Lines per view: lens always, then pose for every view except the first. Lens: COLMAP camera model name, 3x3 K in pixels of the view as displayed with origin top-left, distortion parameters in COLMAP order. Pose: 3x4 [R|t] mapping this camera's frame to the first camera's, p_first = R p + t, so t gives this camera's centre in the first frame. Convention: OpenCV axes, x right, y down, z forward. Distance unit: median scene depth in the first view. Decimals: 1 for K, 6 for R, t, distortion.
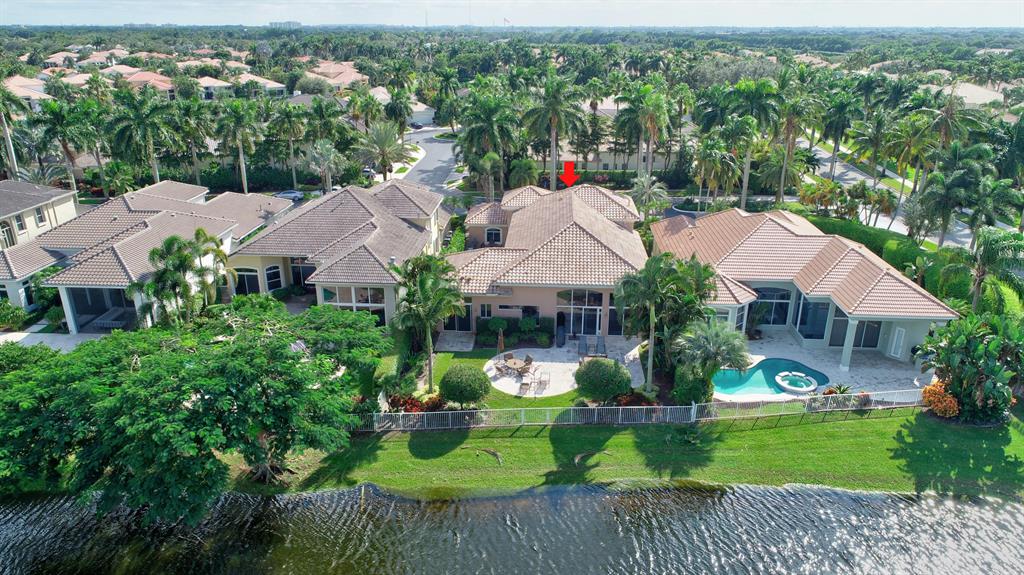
lens RADIAL K [[681.8, 0, 515.0], [0, 681.8, 286.2], [0, 0, 1]] dist [0.001875, -0.008146]
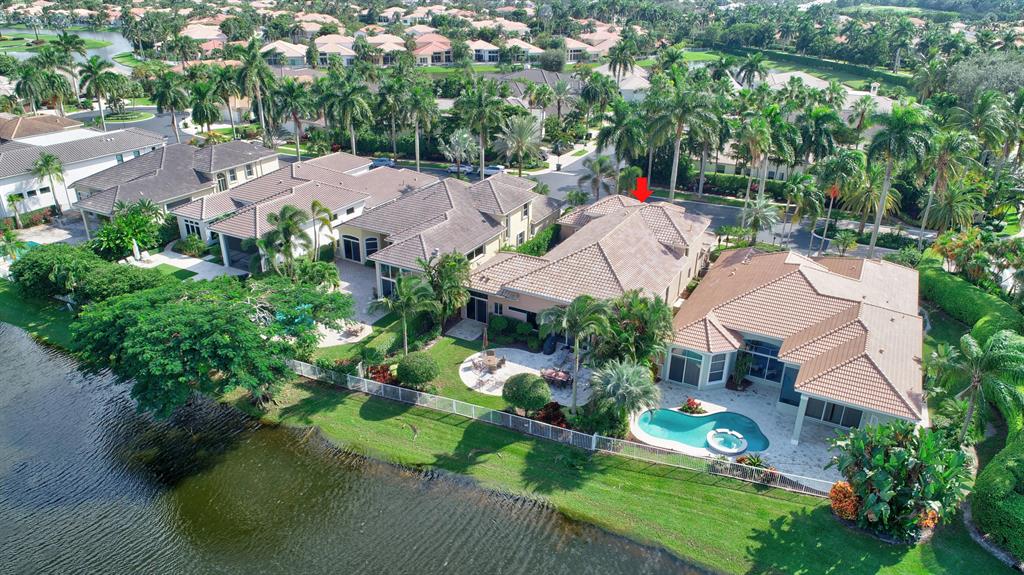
lens RADIAL K [[681.8, 0, 515.5], [0, 681.8, 289.2], [0, 0, 1]] dist [0.001875, -0.008146]
pose [[0.906440, 0.184025, -0.380132, 0.452804], [-0.158990, 0.982549, 0.096544, -0.122060], [0.391265, -0.027074, 0.919880, -0.038038]]
